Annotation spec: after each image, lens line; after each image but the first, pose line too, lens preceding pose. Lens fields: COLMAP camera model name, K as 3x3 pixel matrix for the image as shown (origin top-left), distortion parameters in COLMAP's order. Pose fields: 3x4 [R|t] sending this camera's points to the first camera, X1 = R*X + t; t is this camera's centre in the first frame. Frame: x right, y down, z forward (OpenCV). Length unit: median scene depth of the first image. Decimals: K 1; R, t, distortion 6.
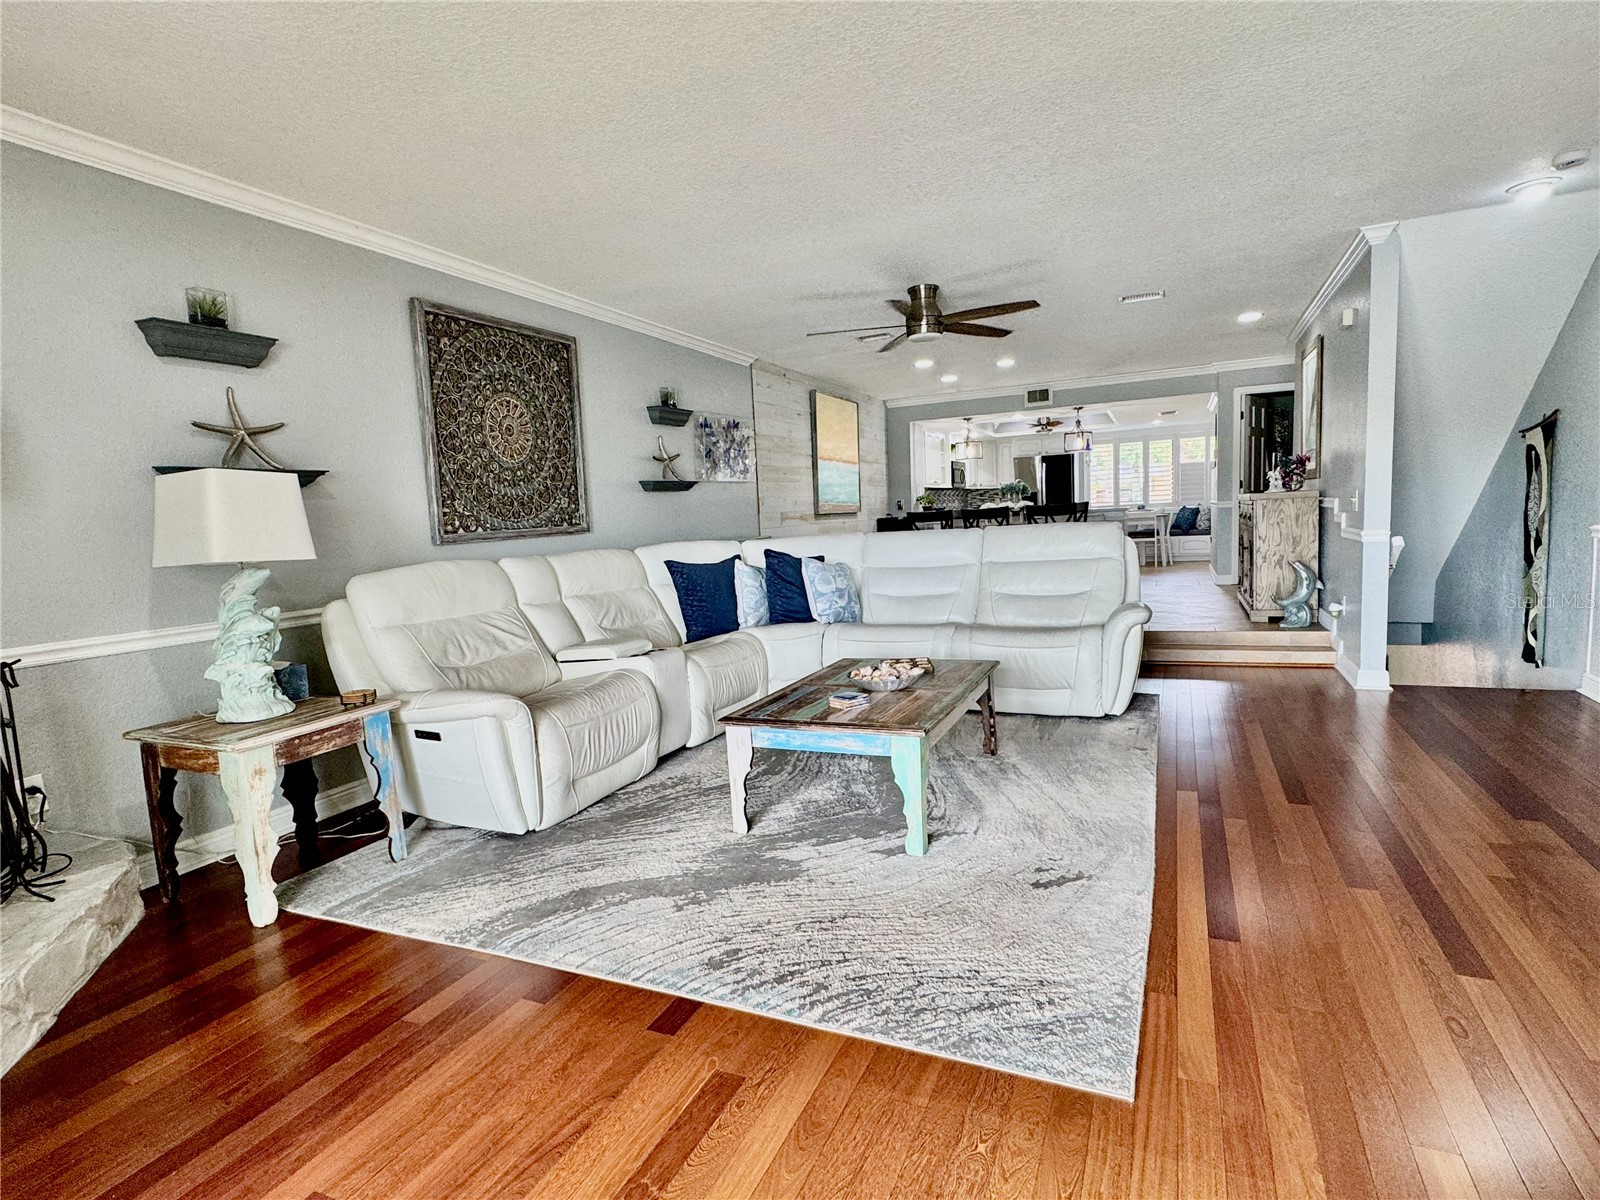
lens RADIAL K [[833.1, 0, 800.0], [0, 833.1, 600.0], [0, 0, 1]] dist [0.002701, 0.000798]
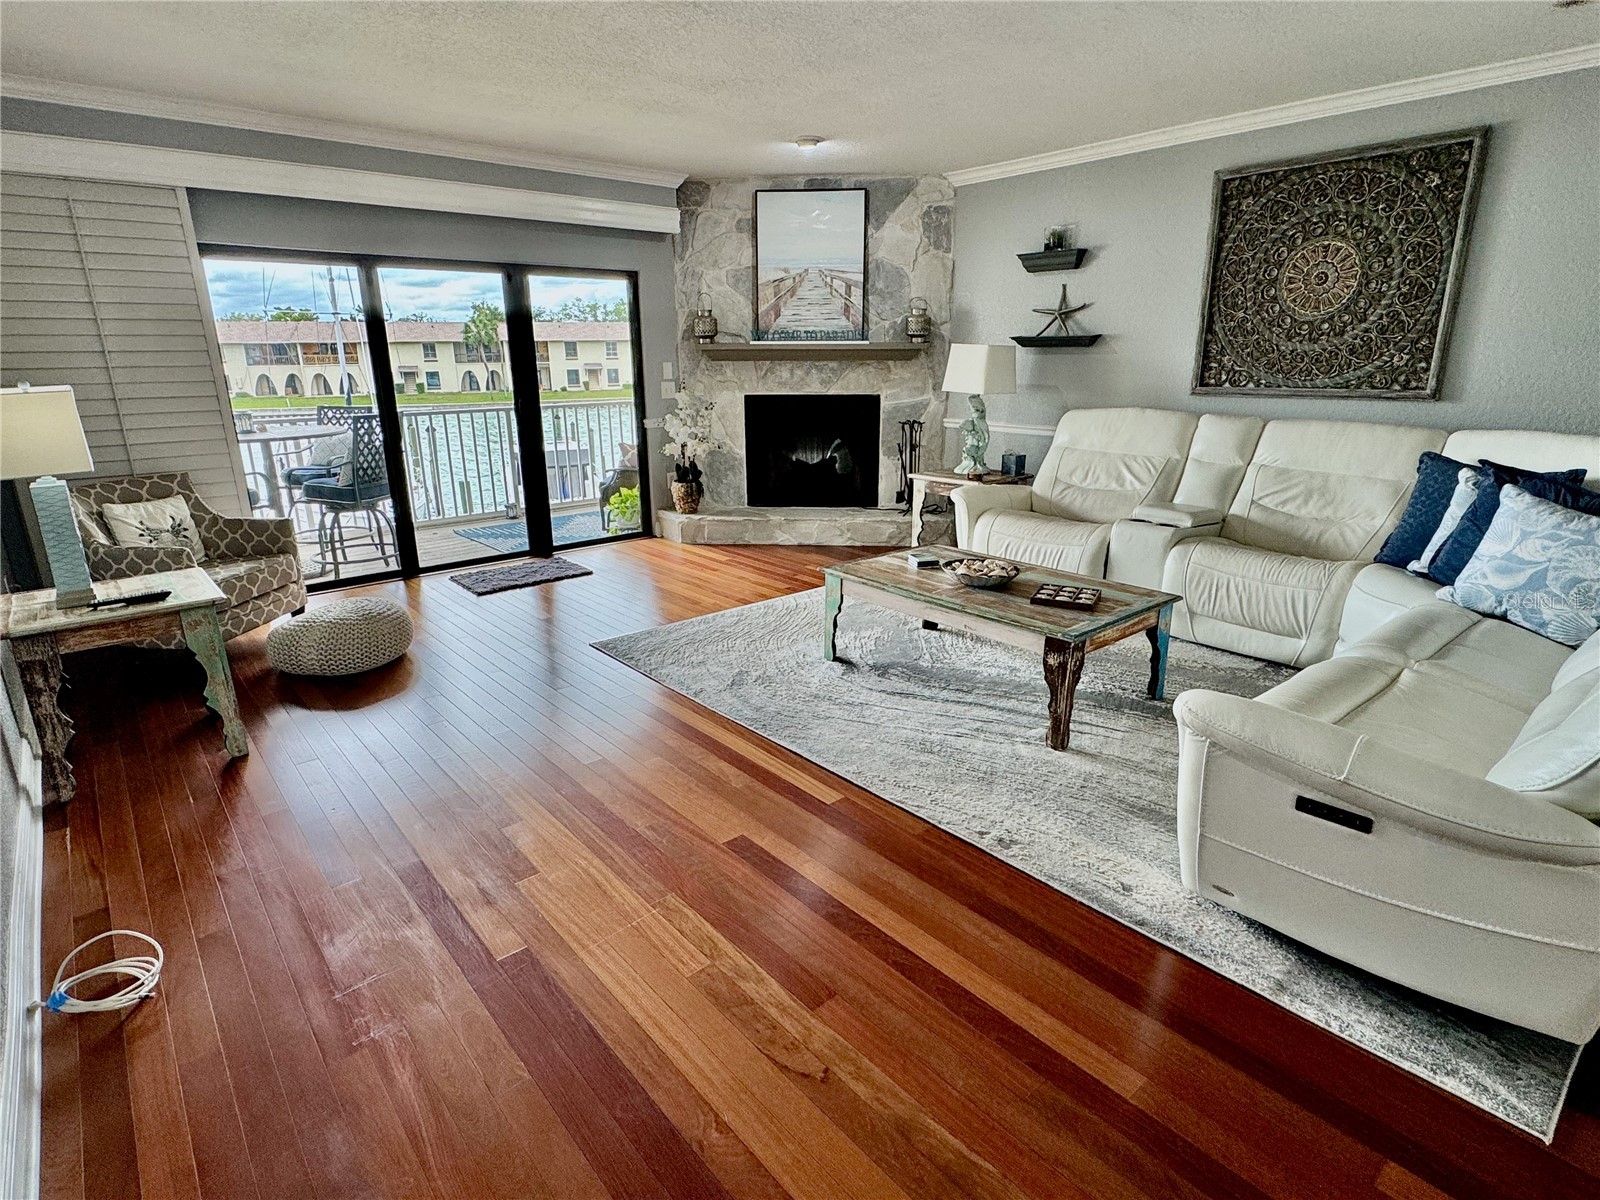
lens RADIAL K [[833.1, 0, 800.0], [0, 833.1, 600.0], [0, 0, 1]] dist [0.002701, 0.000798]
pose [[-0.418680, 0.308454, -0.854145, 0.865903], [-0.068269, 0.927197, 0.368299, -0.187622], [0.905564, 0.212511, -0.367141, 0.959105]]
